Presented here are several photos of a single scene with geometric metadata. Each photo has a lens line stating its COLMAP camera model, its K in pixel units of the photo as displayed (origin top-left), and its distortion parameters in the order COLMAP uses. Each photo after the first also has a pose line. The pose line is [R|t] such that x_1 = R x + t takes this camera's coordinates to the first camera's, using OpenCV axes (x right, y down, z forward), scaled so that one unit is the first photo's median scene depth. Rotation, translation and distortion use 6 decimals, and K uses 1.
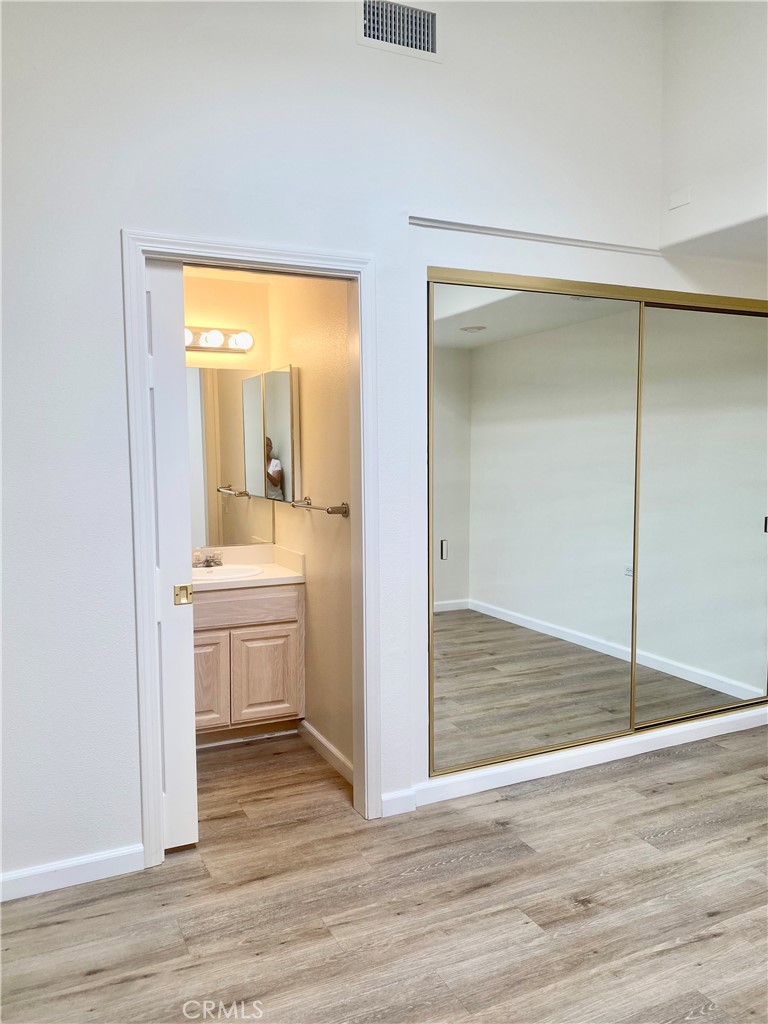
lens RADIAL K [[783.9, 0, 382.1], [0, 783.9, 516.6], [0, 0, 1]] dist [0.033848, -0.032002]
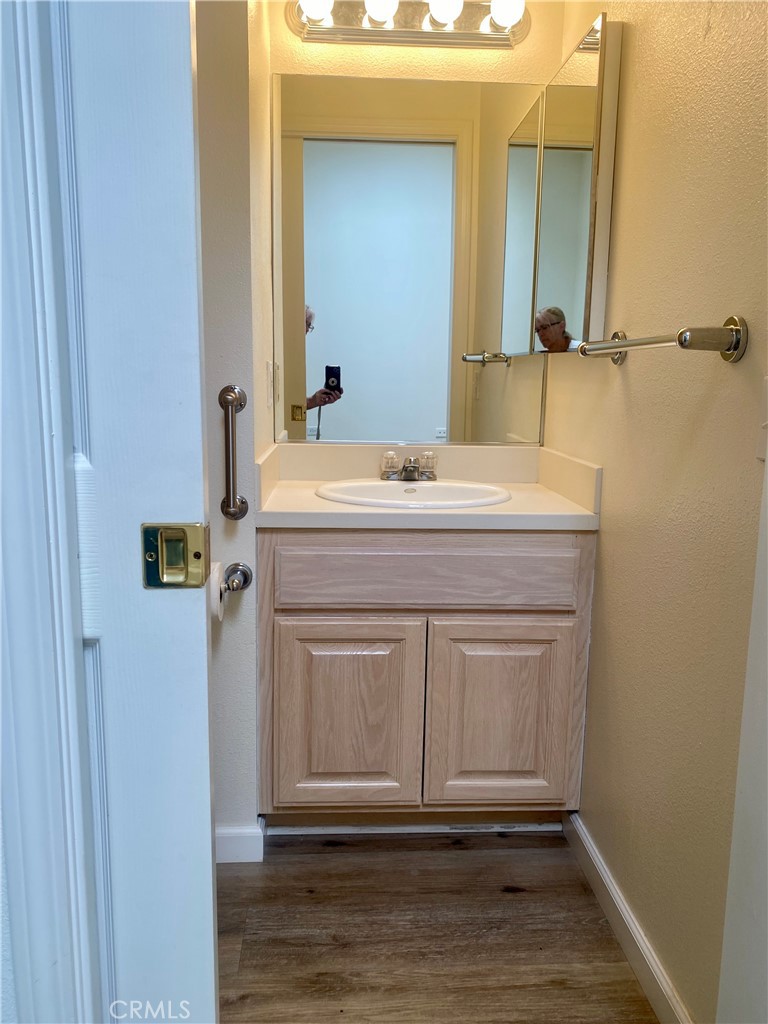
lens RADIAL K [[783.9, 0, 387.7], [0, 783.9, 501.7], [0, 0, 1]] dist [0.033848, -0.032002]
pose [[0.932107, 0.077022, -0.353899, -0.053938], [-0.049618, 0.995069, 0.085880, 0.036484], [0.358768, -0.062490, 0.931332, 0.548657]]
